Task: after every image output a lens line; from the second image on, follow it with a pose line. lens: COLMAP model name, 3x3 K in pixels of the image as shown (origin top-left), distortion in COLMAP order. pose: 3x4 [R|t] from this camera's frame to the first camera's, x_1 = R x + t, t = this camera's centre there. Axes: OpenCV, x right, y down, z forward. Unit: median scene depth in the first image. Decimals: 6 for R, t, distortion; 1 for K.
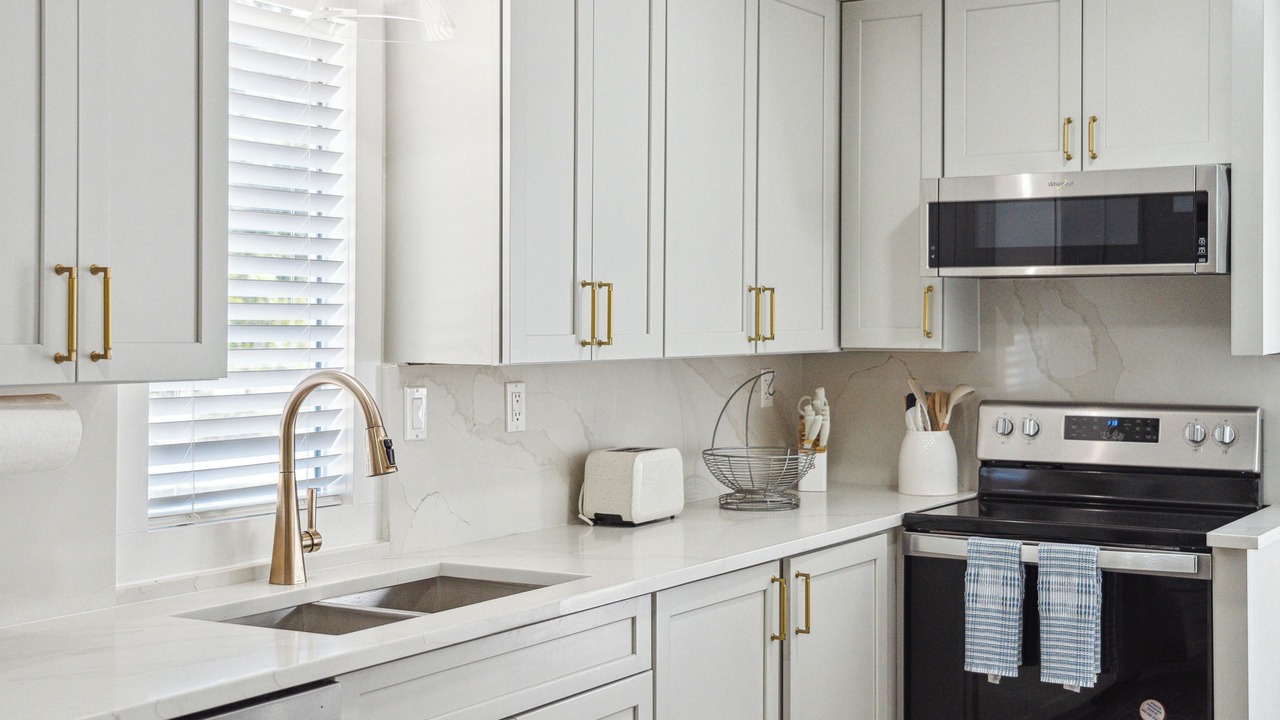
lens RADIAL K [[1643.5, 0, 639.0], [0, 1643.5, 323.9], [0, 0, 1]] dist [0.055274, -0.013945]
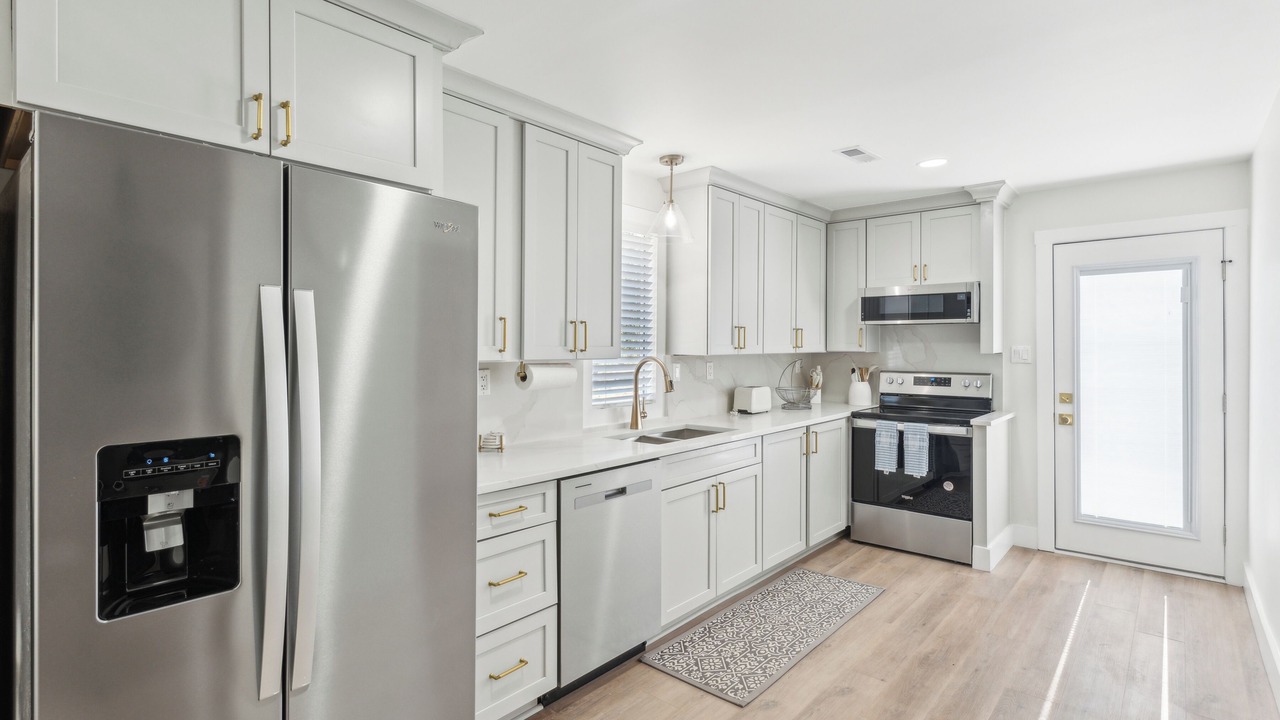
lens RADIAL K [[617.9, 0, 635.4], [0, 617.9, 345.0], [0, 0, 1]] dist [0.003401, 0.000748]
pose [[0.986861, 0.000419, -0.161574, -0.028726], [-0.000431, 1.000000, -0.000038, 0.005769], [0.161574, 0.000107, 0.986861, -0.071025]]
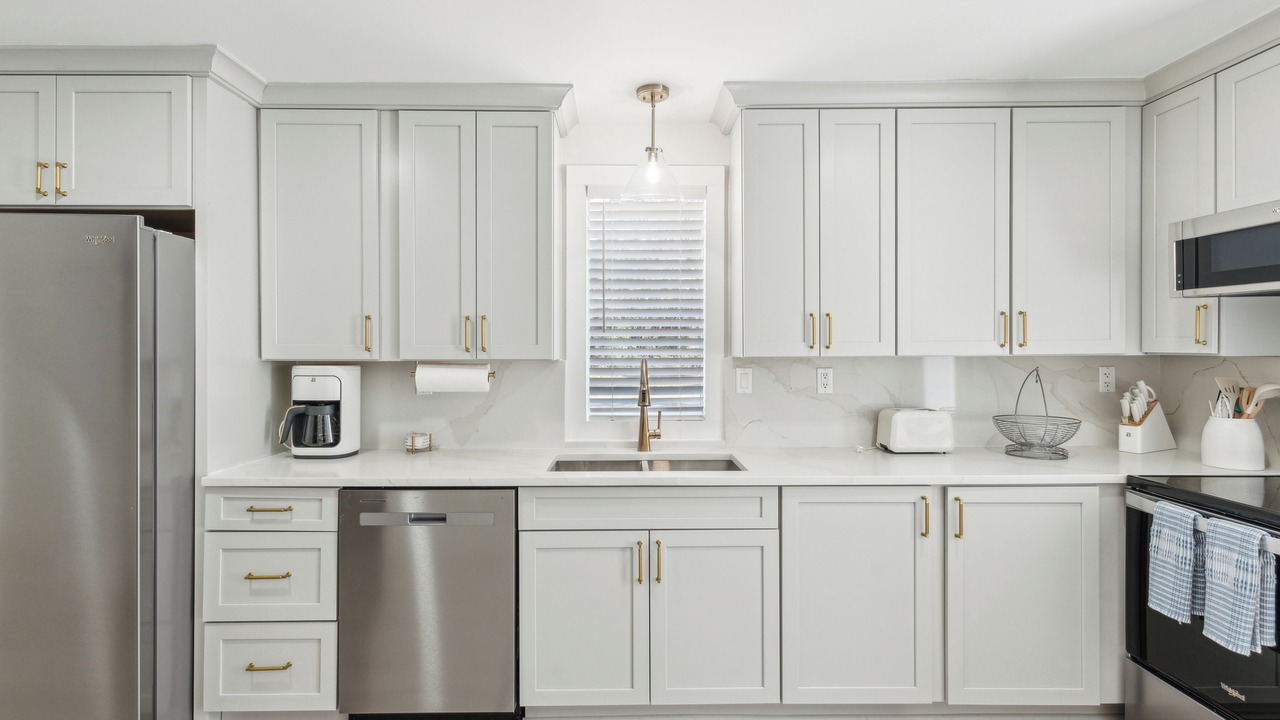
lens RADIAL K [[617.9, 0, 635.4], [0, 617.9, 345.0], [0, 0, 1]] dist [0.003401, 0.000748]
pose [[0.537362, -0.002885, -0.843347, 0.400236], [0.002972, 0.999994, -0.001526, 0.009060], [0.843346, -0.001686, 0.537368, 0.418571]]
